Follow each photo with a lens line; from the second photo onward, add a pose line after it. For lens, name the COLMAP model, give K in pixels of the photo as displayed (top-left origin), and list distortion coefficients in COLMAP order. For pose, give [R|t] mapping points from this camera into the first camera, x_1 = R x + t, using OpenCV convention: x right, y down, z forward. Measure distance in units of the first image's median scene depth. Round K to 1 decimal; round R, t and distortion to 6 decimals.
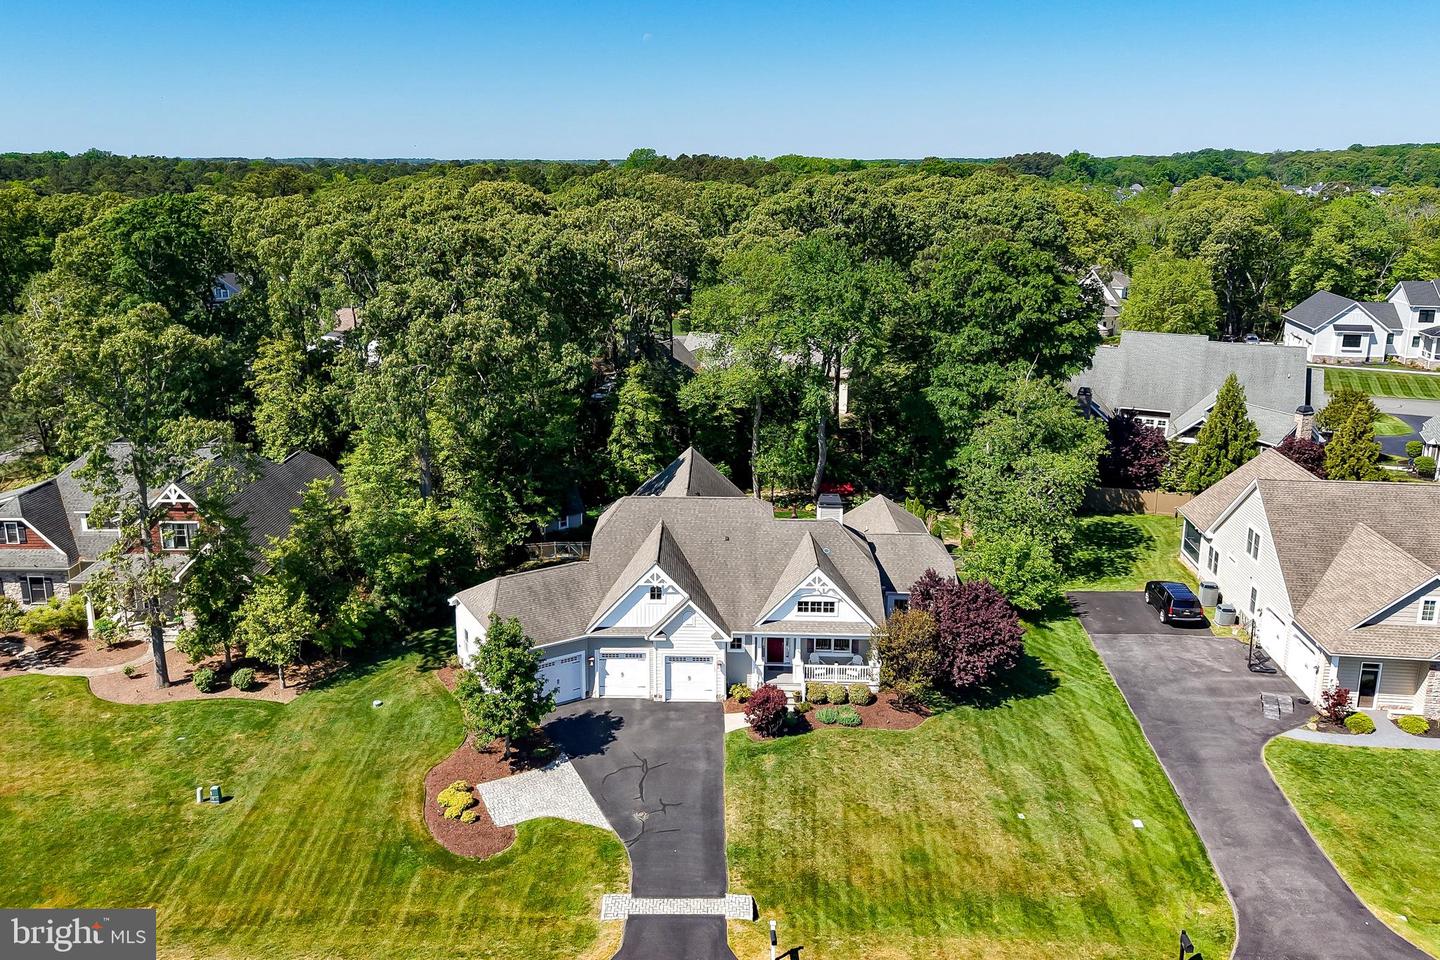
lens RADIAL K [[1104.9, 0, 700.0], [0, 1104.9, 370.8], [0, 0, 1]] dist [0.031228, -0.012551]
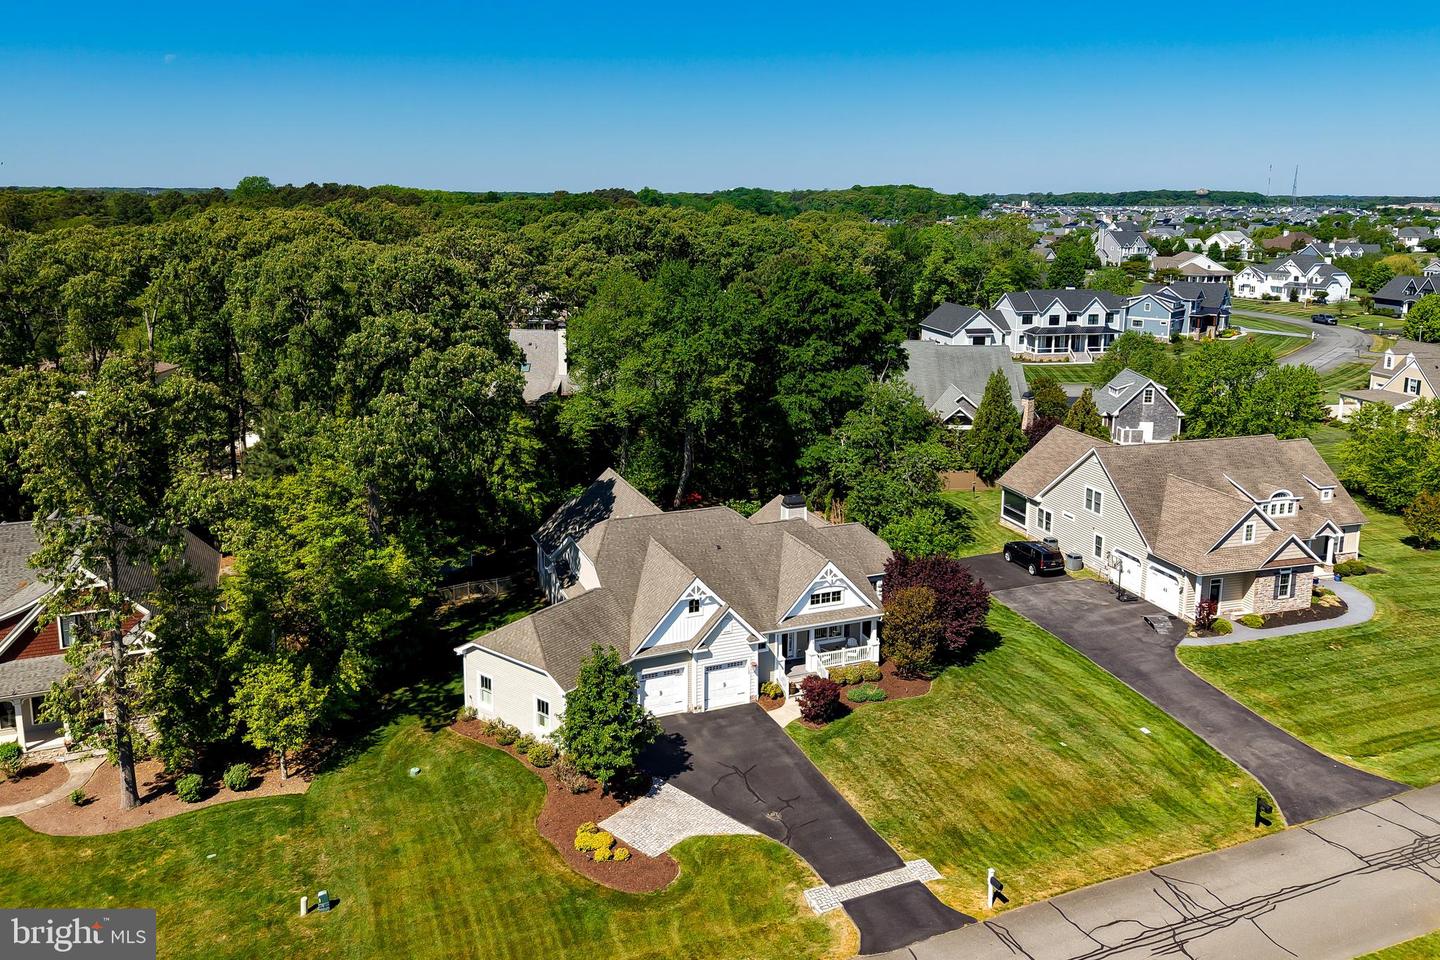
lens RADIAL K [[1074.6, 0, 715.5], [0, 1074.6, 334.9], [0, 0, 1]] dist [0.027554, -0.010208]
pose [[0.916966, -0.044910, 0.396429, -0.401609], [0.067705, 0.996749, -0.043686, -0.005221], [-0.393178, 0.066899, 0.917025, 0.055538]]
